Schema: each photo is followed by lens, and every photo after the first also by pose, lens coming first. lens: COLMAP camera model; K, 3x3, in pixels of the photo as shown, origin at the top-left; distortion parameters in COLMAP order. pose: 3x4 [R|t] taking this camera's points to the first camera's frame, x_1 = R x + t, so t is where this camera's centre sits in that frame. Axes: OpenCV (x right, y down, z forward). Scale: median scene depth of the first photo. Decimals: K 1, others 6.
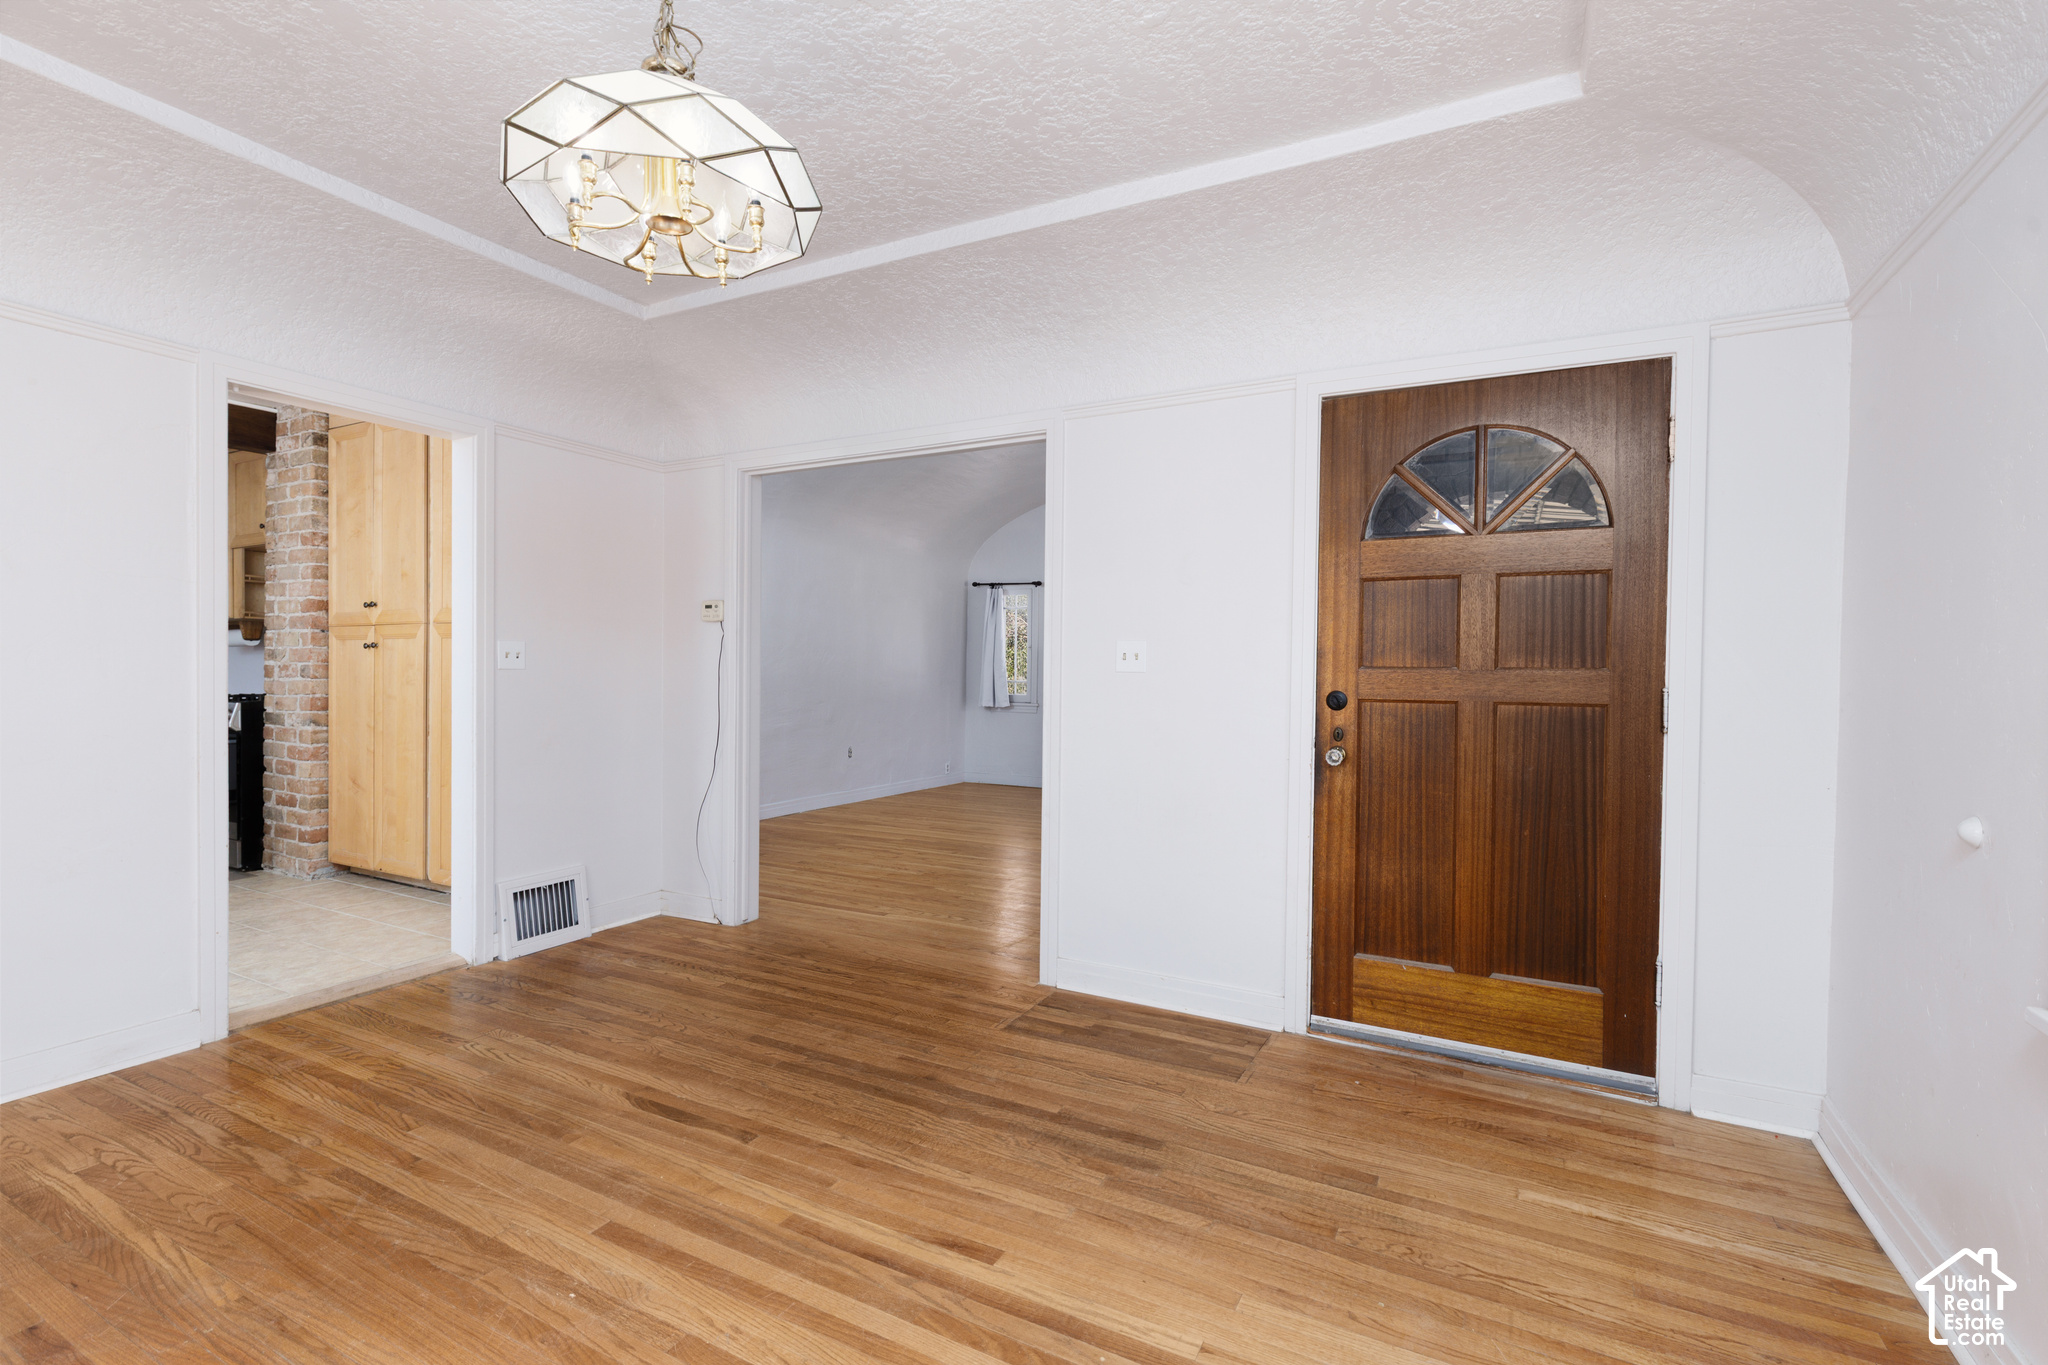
lens RADIAL K [[1027.8, 0, 1119.1], [0, 1027.8, 685.4], [0, 0, 1]] dist [0.005693, 0.000346]
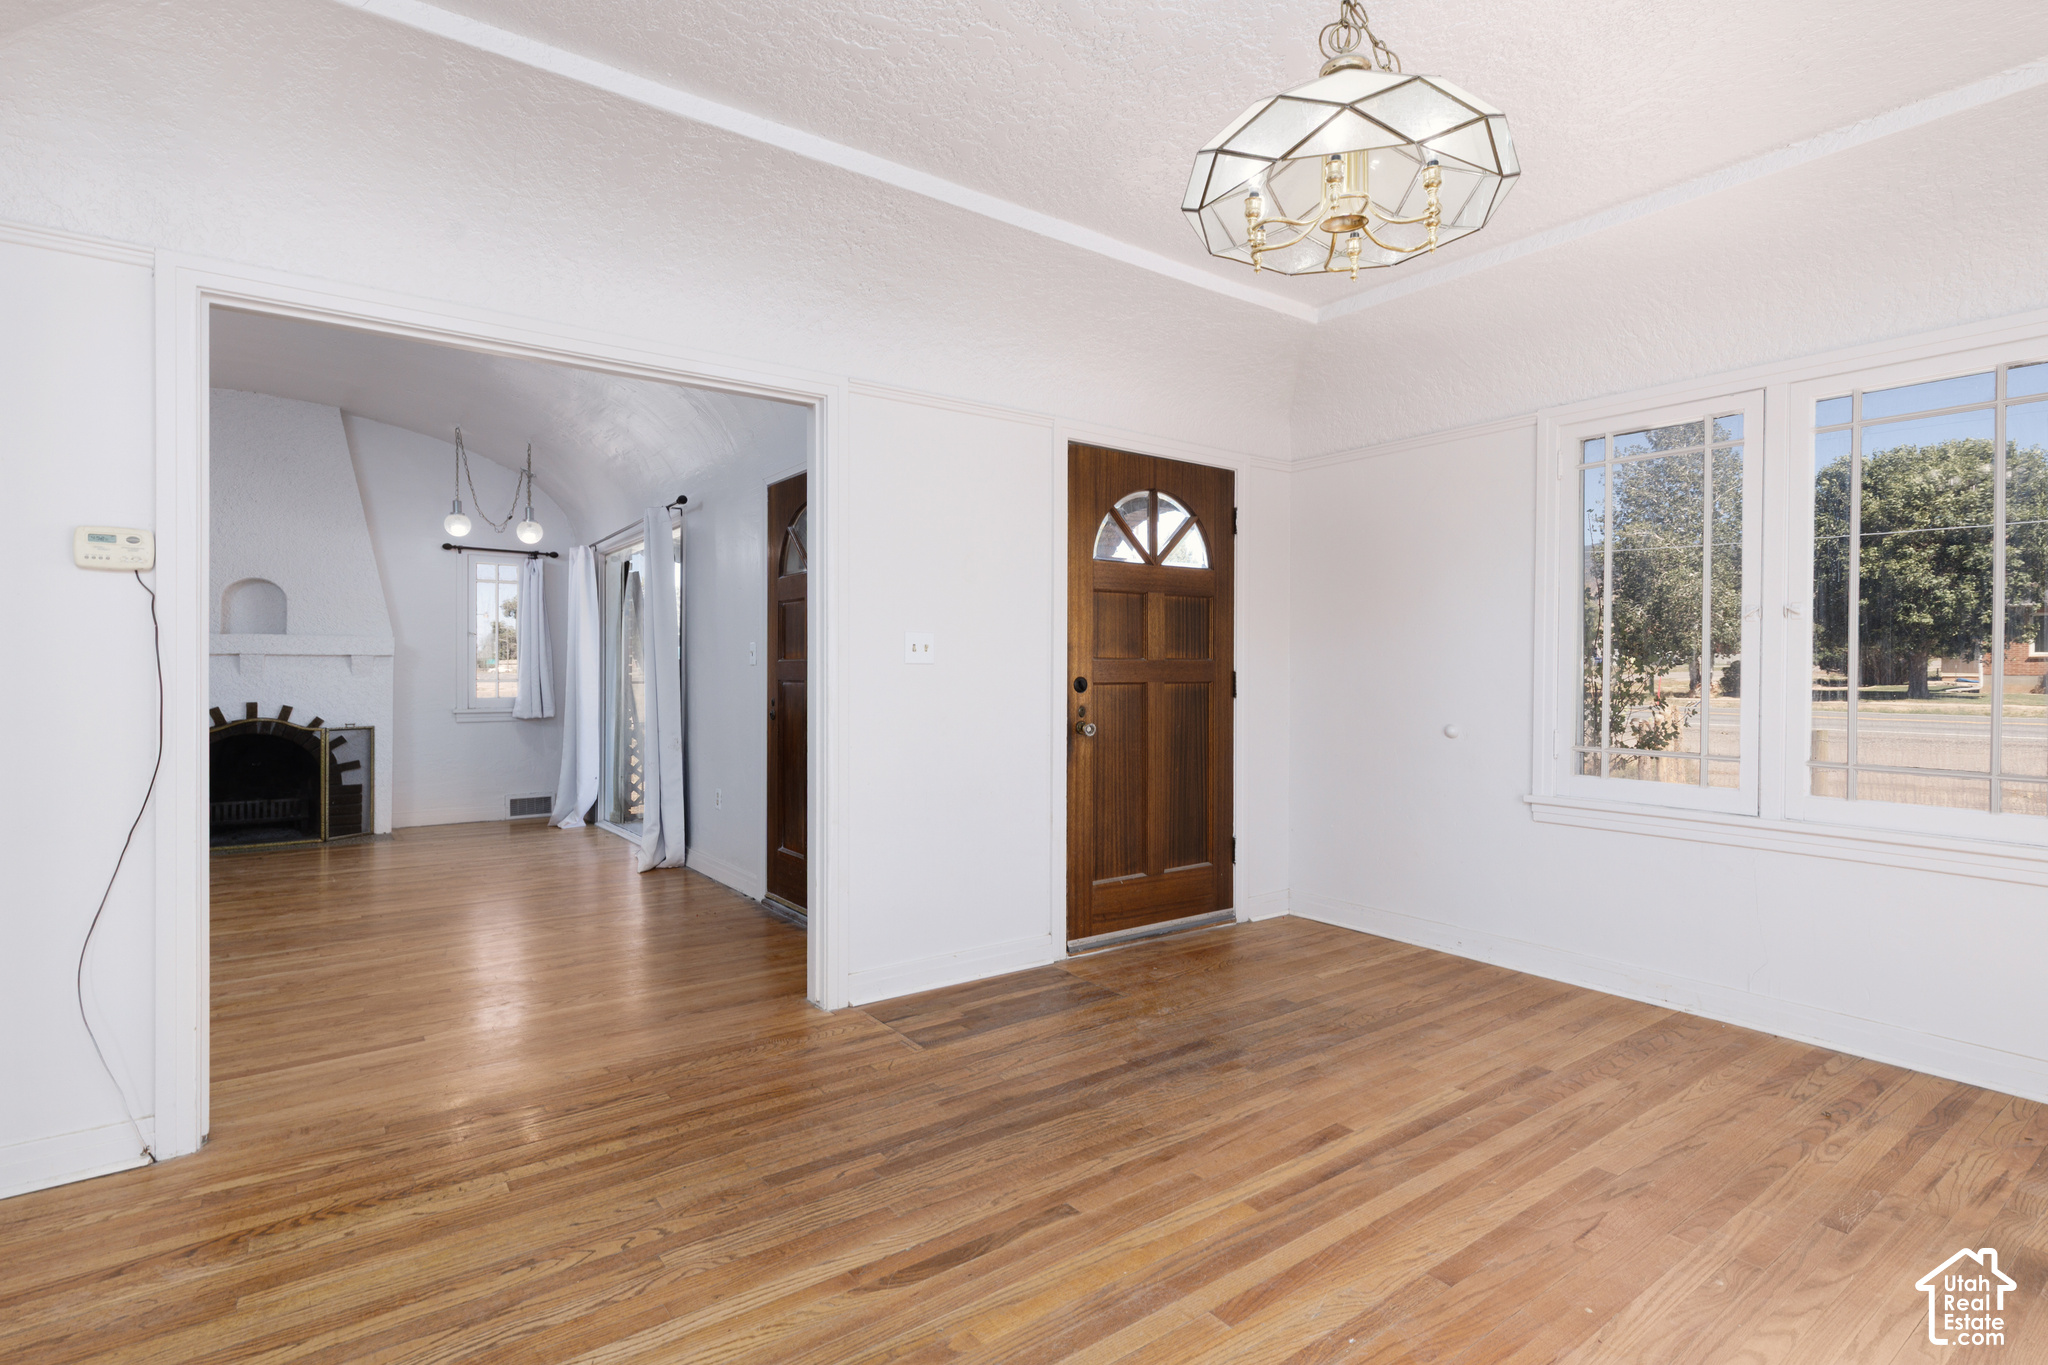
lens RADIAL K [[960.1, 0, 1065.1], [0, 960.1, 668.6], [0, 0, 1]] dist [0.008629, -0.000150]
pose [[0.418145, -0.012134, 0.908299, -0.934636], [0.015015, 0.999866, 0.006445, -0.013844], [-0.908256, 0.010944, 0.418271, 0.571004]]
